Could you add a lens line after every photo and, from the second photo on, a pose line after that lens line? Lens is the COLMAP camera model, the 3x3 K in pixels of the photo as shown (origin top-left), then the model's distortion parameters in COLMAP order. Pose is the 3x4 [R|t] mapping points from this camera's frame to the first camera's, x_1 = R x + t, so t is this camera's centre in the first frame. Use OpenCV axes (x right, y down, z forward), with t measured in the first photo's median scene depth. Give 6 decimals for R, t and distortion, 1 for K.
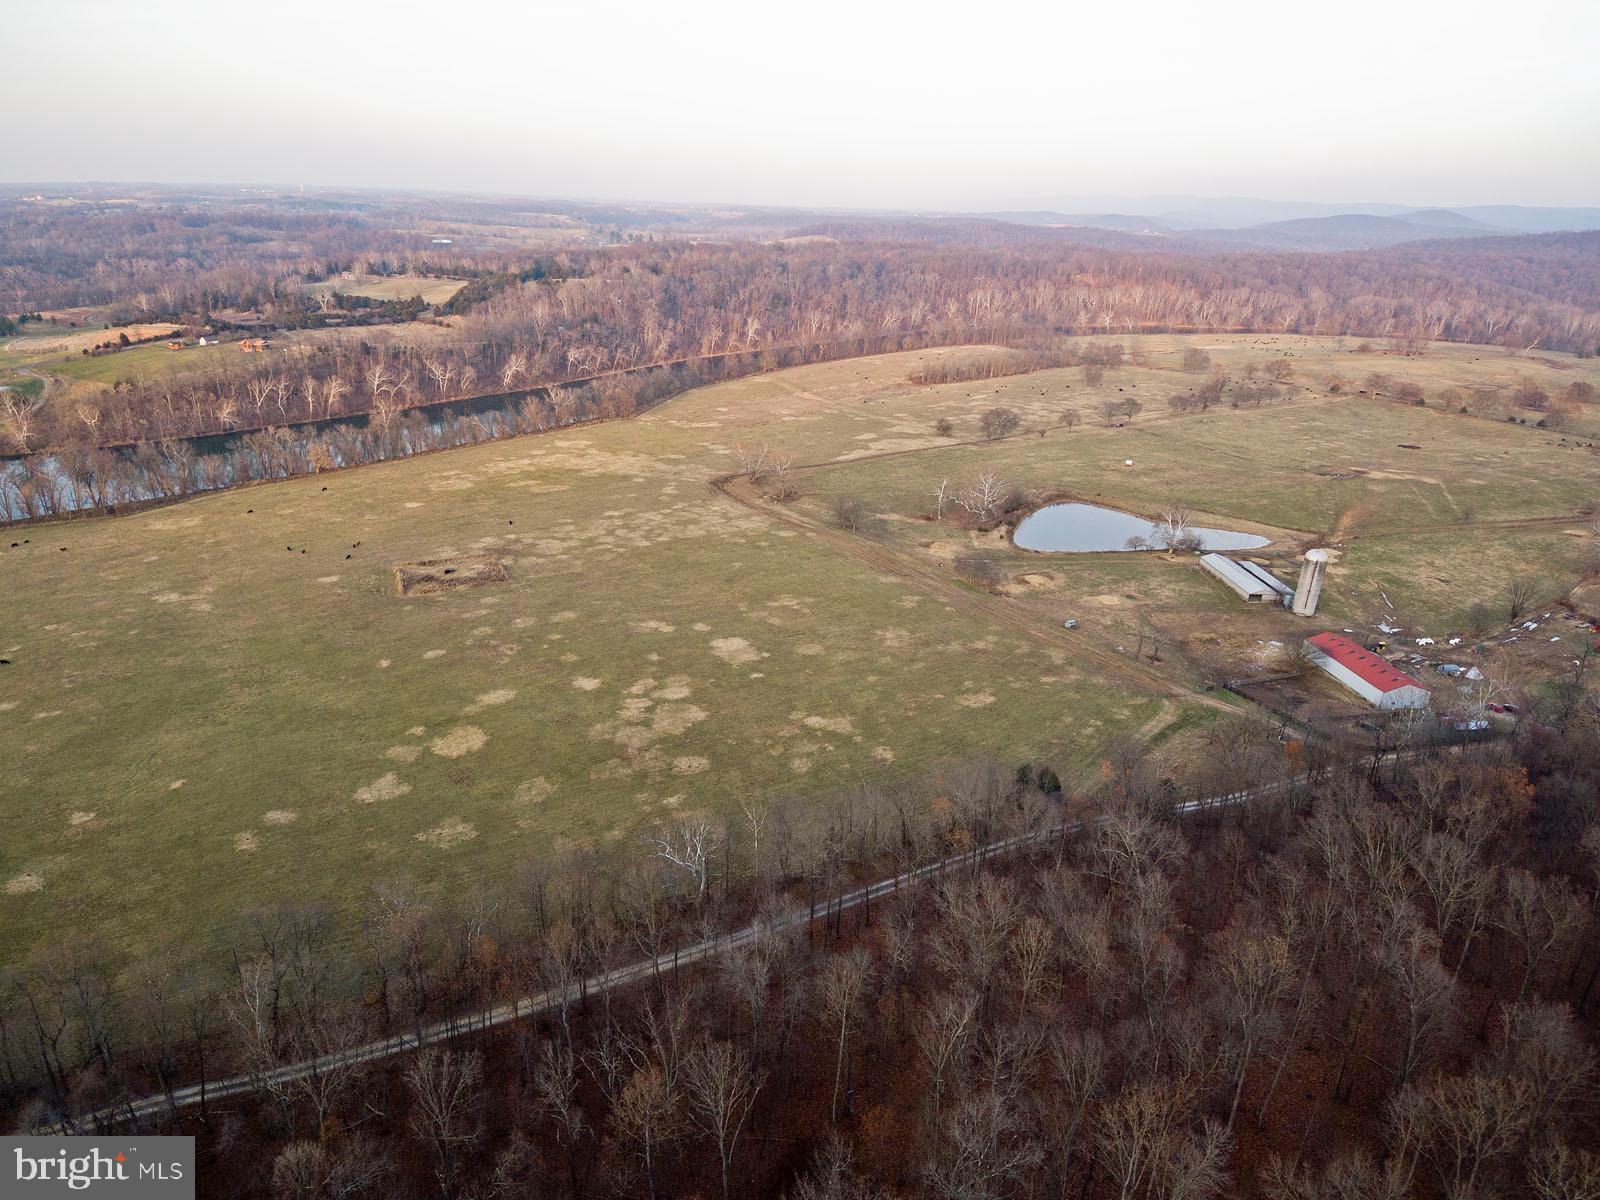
lens RADIAL K [[960.5, 0, 777.6], [0, 960.5, 610.1], [0, 0, 1]] dist [0.069388, -0.091483]
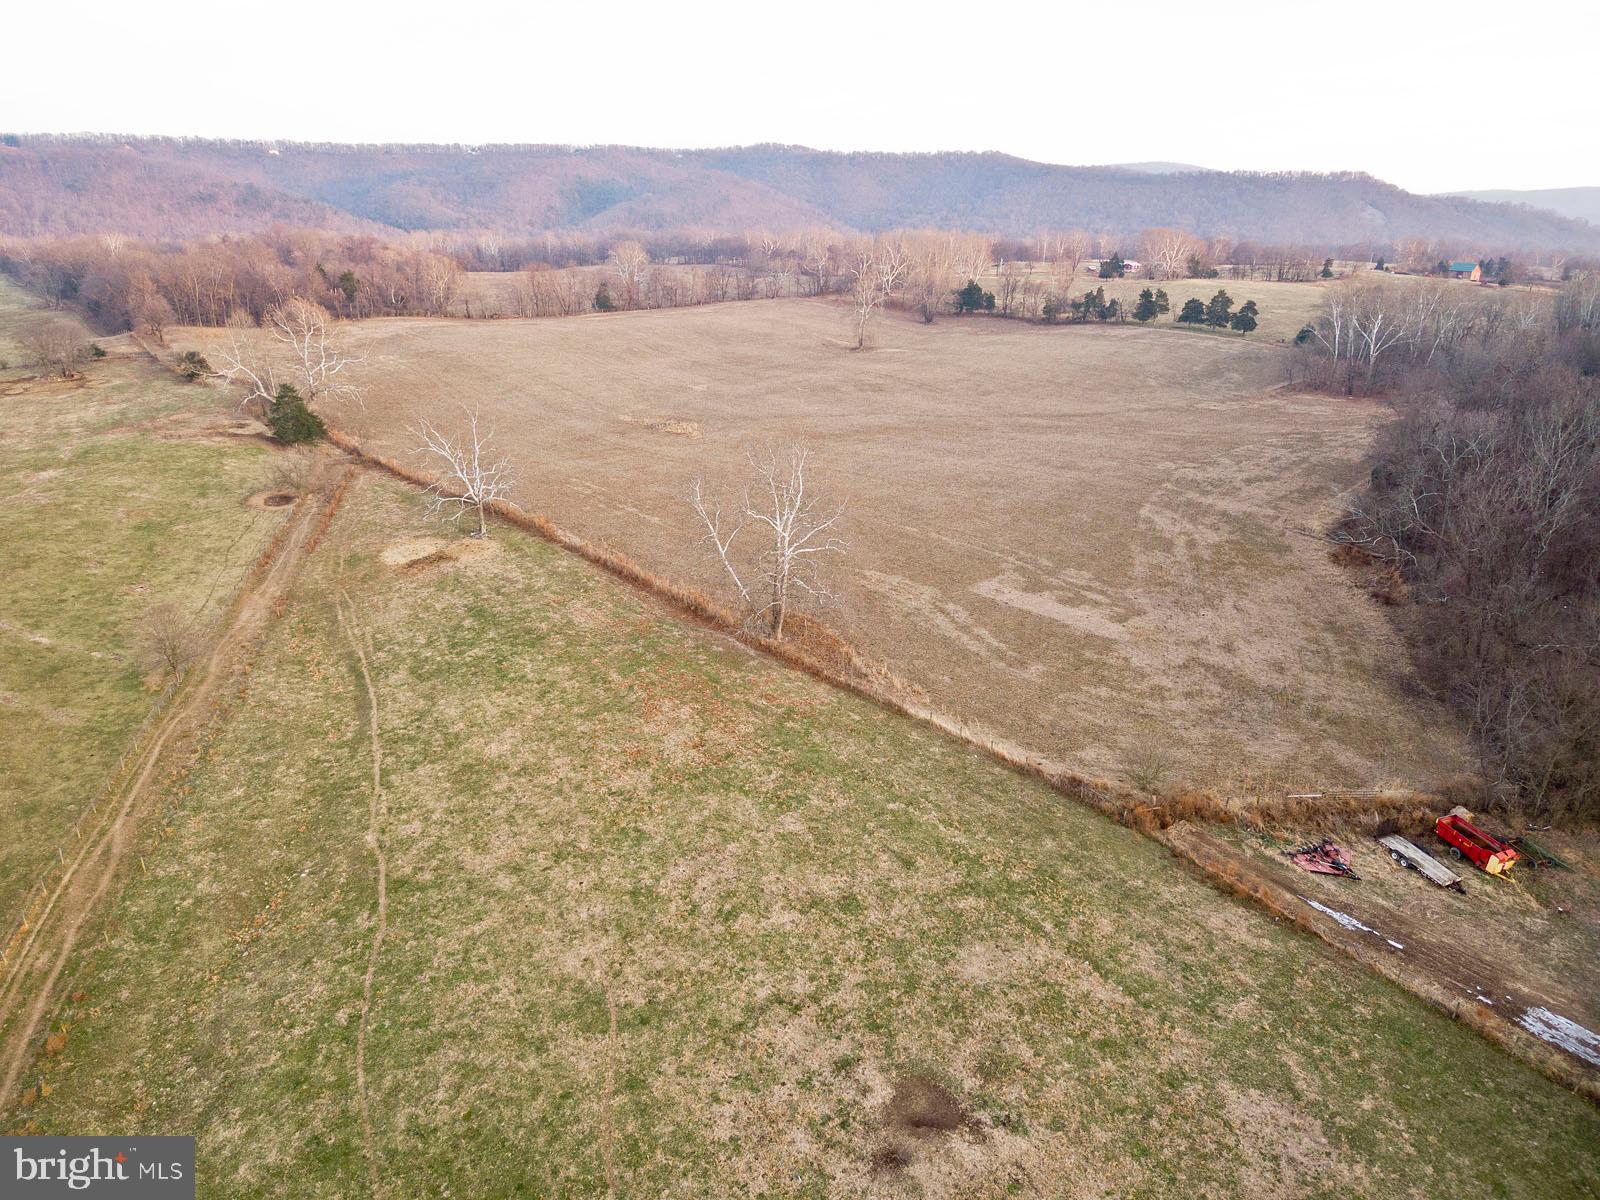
lens RADIAL K [[960.5, 0, 782.7], [0, 960.5, 595.7], [0, 0, 1]] dist [0.069388, -0.091483]
pose [[-0.028378, -0.387374, 0.921486, 0.281780], [0.374021, 0.850778, 0.369168, -0.084915], [-0.926986, 0.355131, 0.120742, 0.480533]]
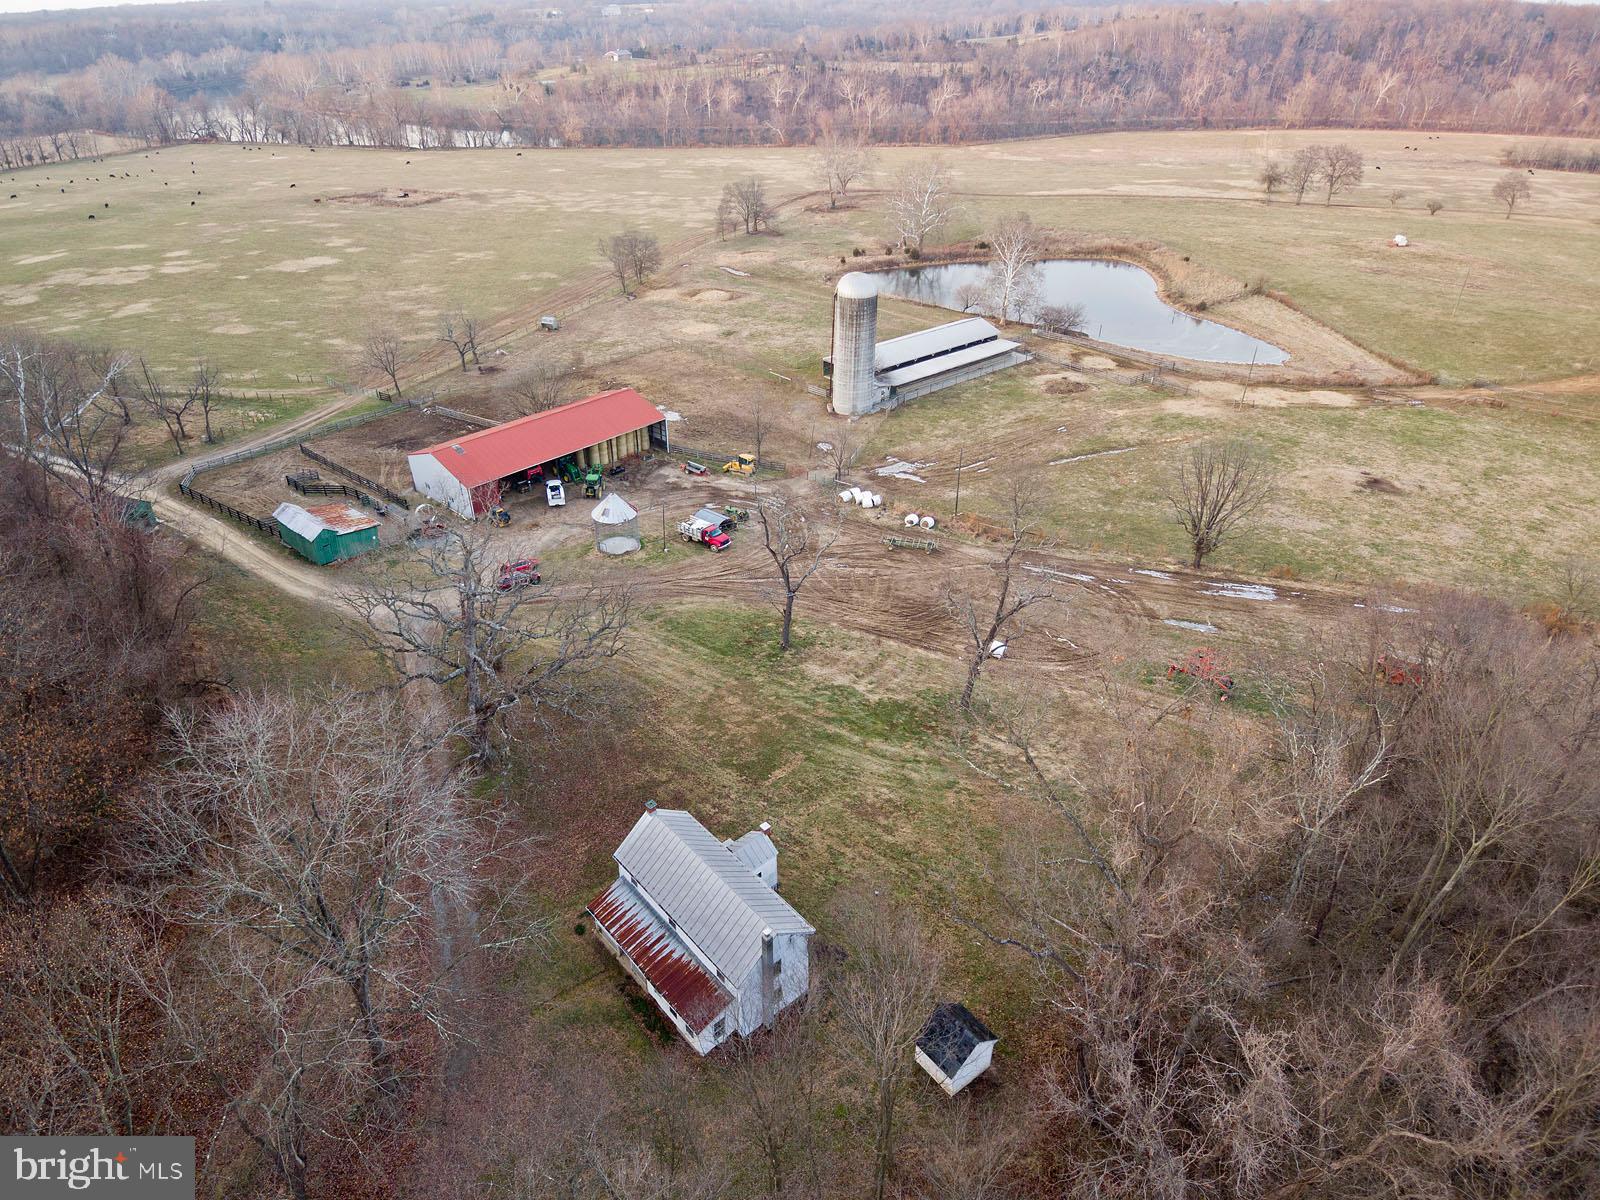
lens RADIAL K [[960.5, 0, 780.8], [0, 960.5, 583.2], [0, 0, 1]] dist [0.069388, -0.091483]
pose [[0.637010, 0.369819, -0.676352, 0.398080], [-0.276989, 0.928617, 0.246876, -0.012705], [0.719371, 0.030080, 0.693974, 0.281460]]
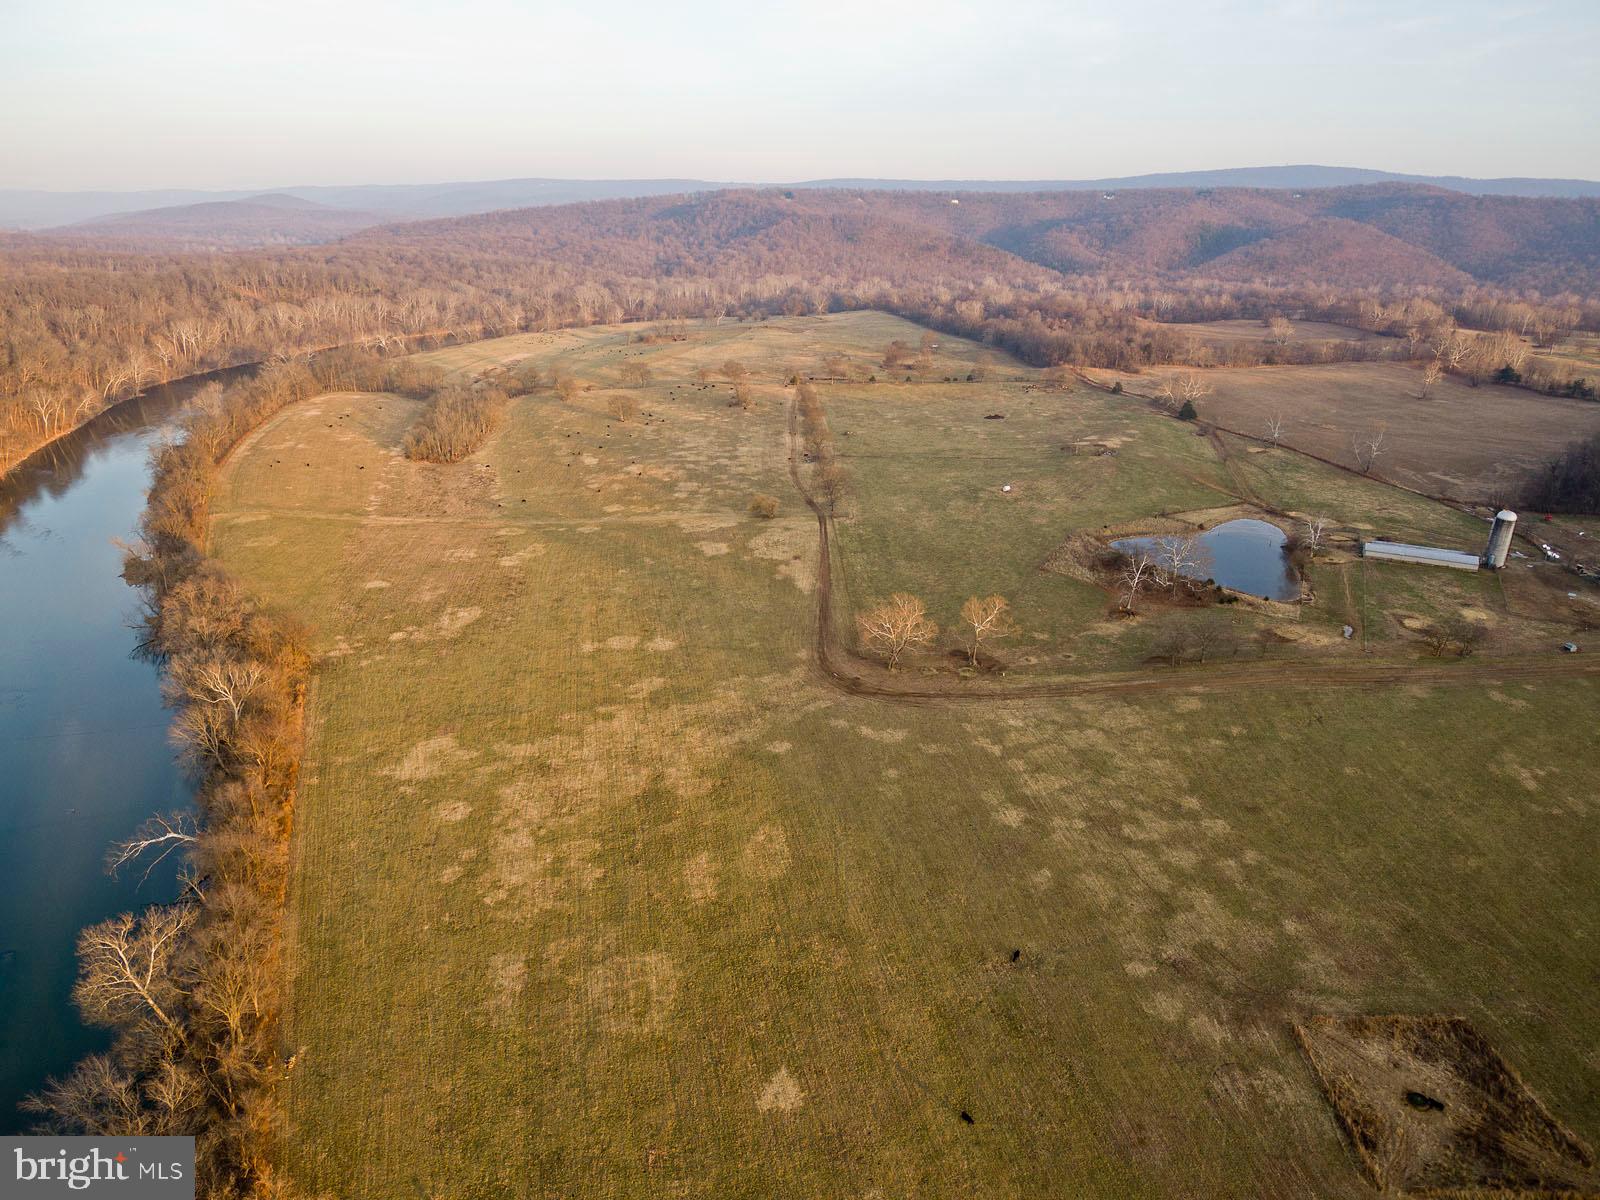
lens RADIAL K [[960.5, 0, 778.0], [0, 960.5, 609.0], [0, 0, 1]] dist [0.069388, -0.091483]
pose [[0.484177, -0.350568, 0.801670, -0.370027], [0.341320, 0.919313, 0.195869, -0.211366], [-0.805651, 0.178791, 0.564766, 0.467097]]
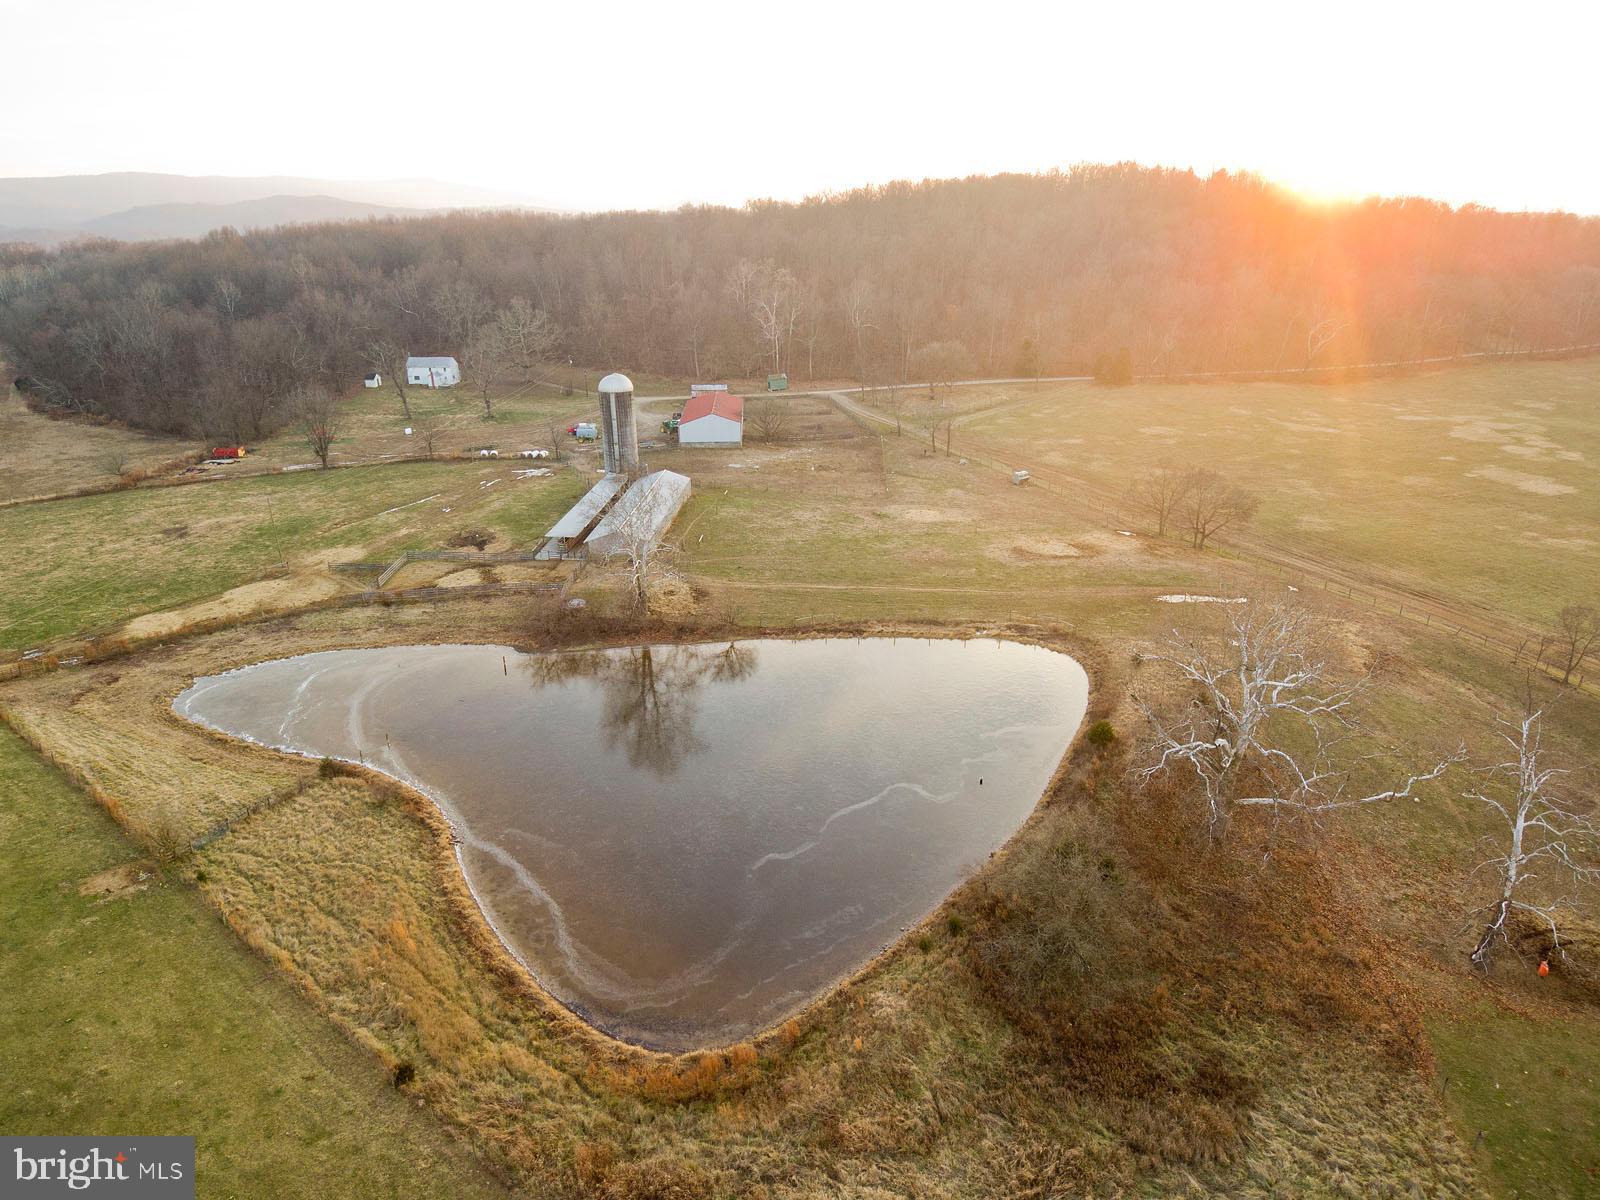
lens RADIAL K [[960.5, 0, 779.0], [0, 960.5, 605.8], [0, 0, 1]] dist [0.069388, -0.091483]
pose [[-0.994073, -0.055586, 0.093425, 0.172053], [0.025852, 0.713857, 0.699814, -0.162133], [-0.105592, 0.698082, -0.708189, 0.656100]]
